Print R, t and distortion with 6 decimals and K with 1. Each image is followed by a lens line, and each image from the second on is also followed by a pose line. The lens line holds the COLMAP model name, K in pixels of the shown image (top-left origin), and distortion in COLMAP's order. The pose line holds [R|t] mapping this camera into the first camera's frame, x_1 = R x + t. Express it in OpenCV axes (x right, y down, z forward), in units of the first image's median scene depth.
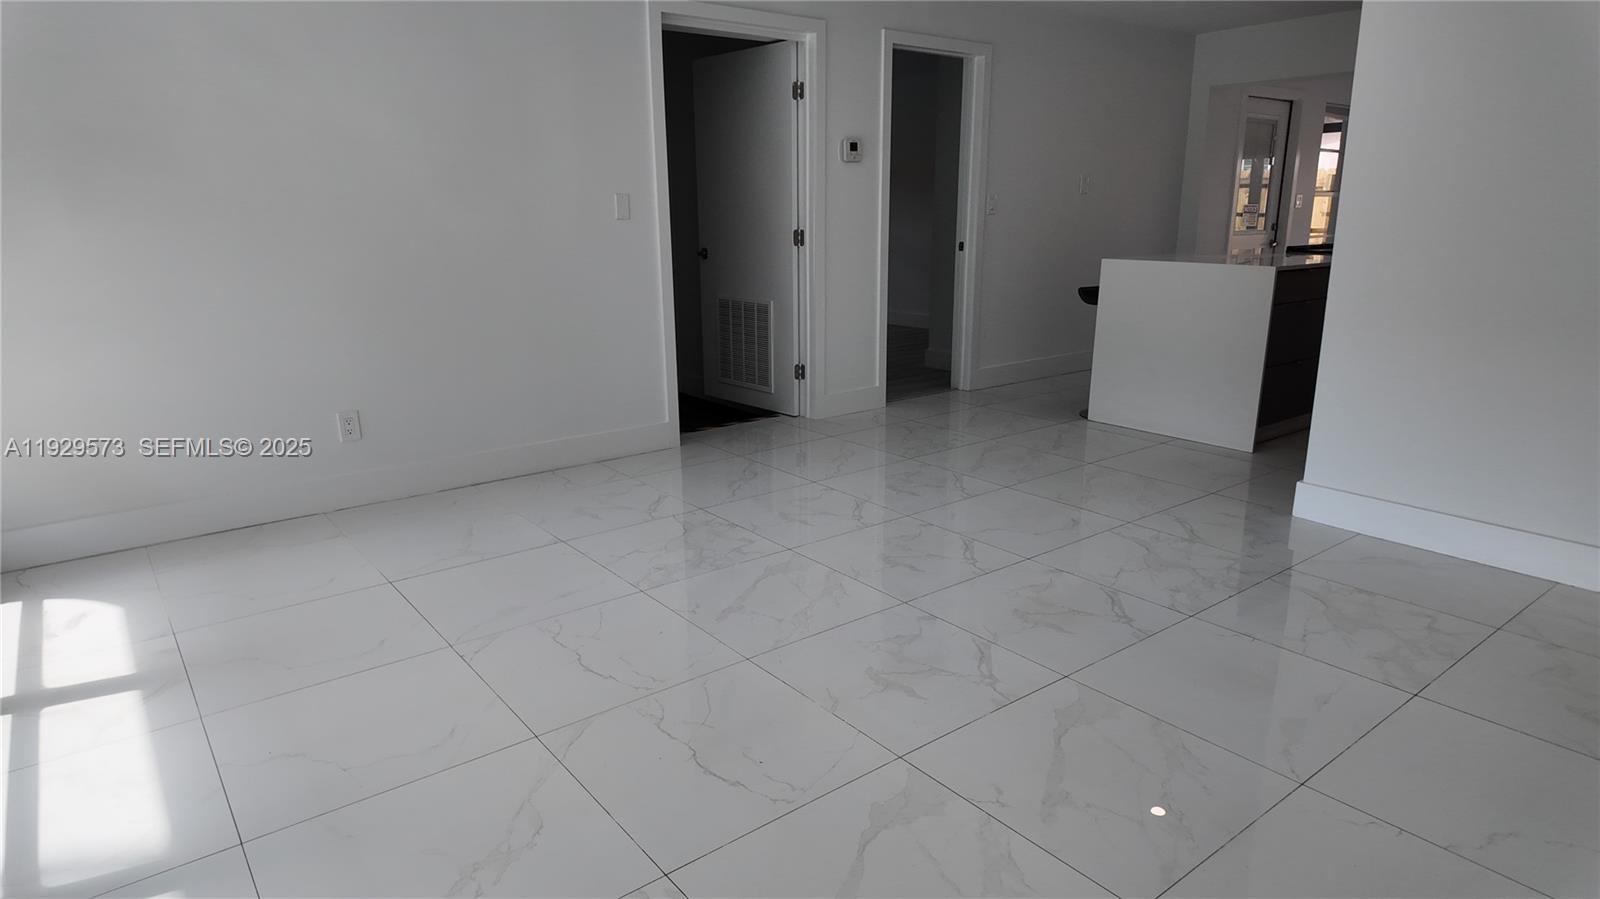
lens RADIAL K [[929.7, 0, 824.7], [0, 929.7, 449.8], [0, 0, 1]] dist [0.064544, -0.044431]
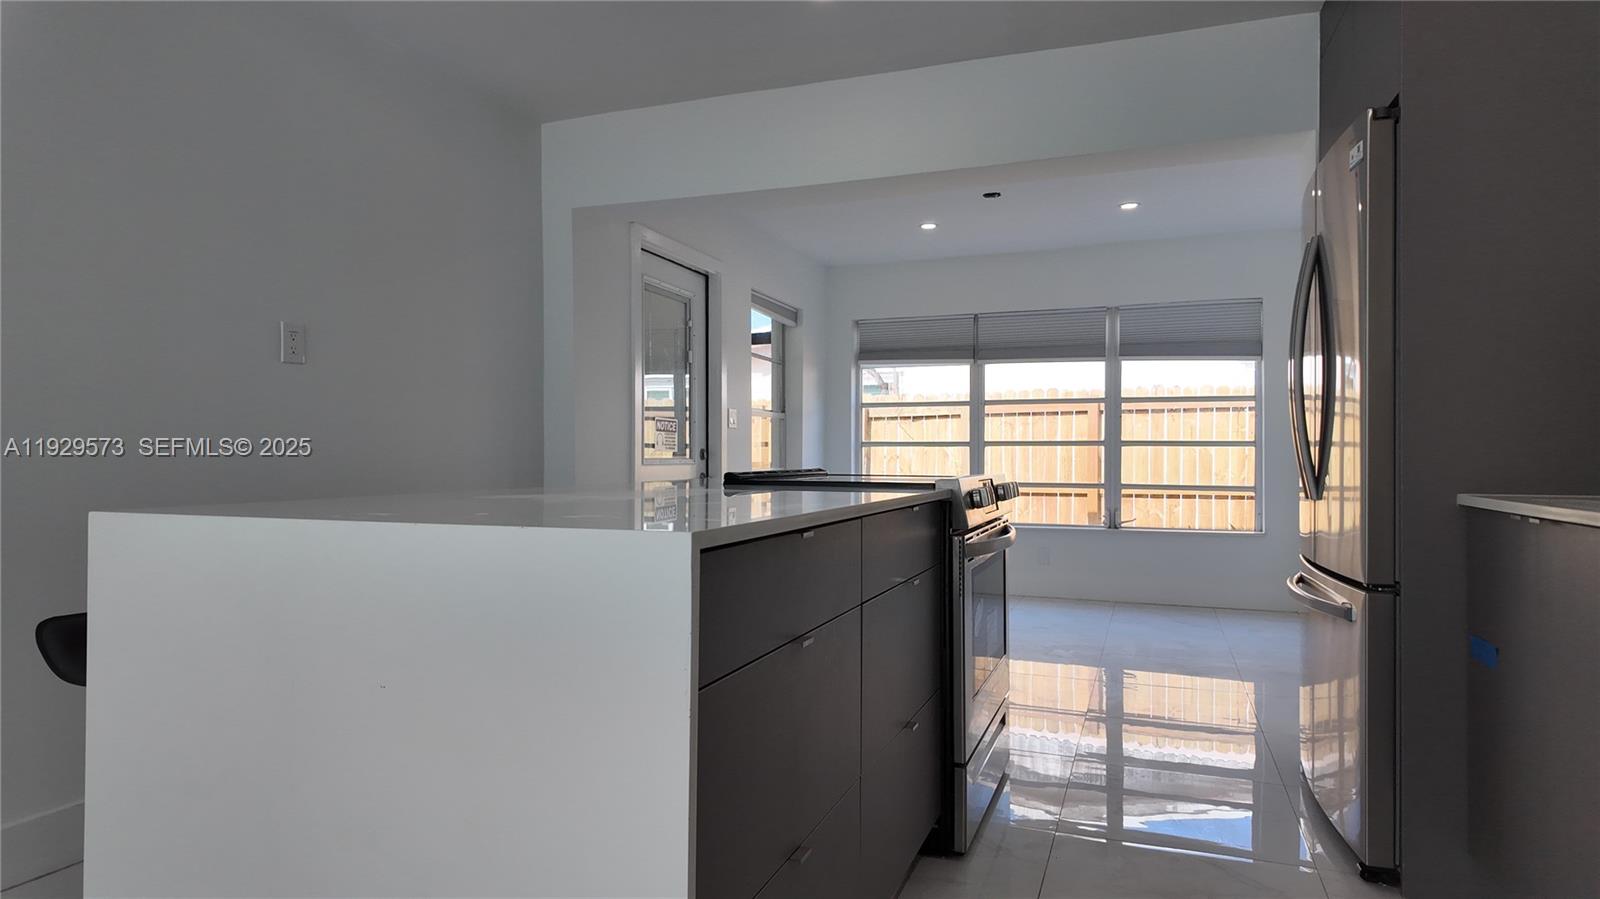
lens RADIAL K [[921.3, 0, 798.4], [0, 921.3, 453.6], [0, 0, 1]] dist [0.003358, -0.000633]
pose [[0.865389, 0.003023, 0.501091, 0.327836], [0.124479, 0.967340, -0.220814, -0.134241], [-0.485393, 0.253465, 0.836749, 0.667684]]
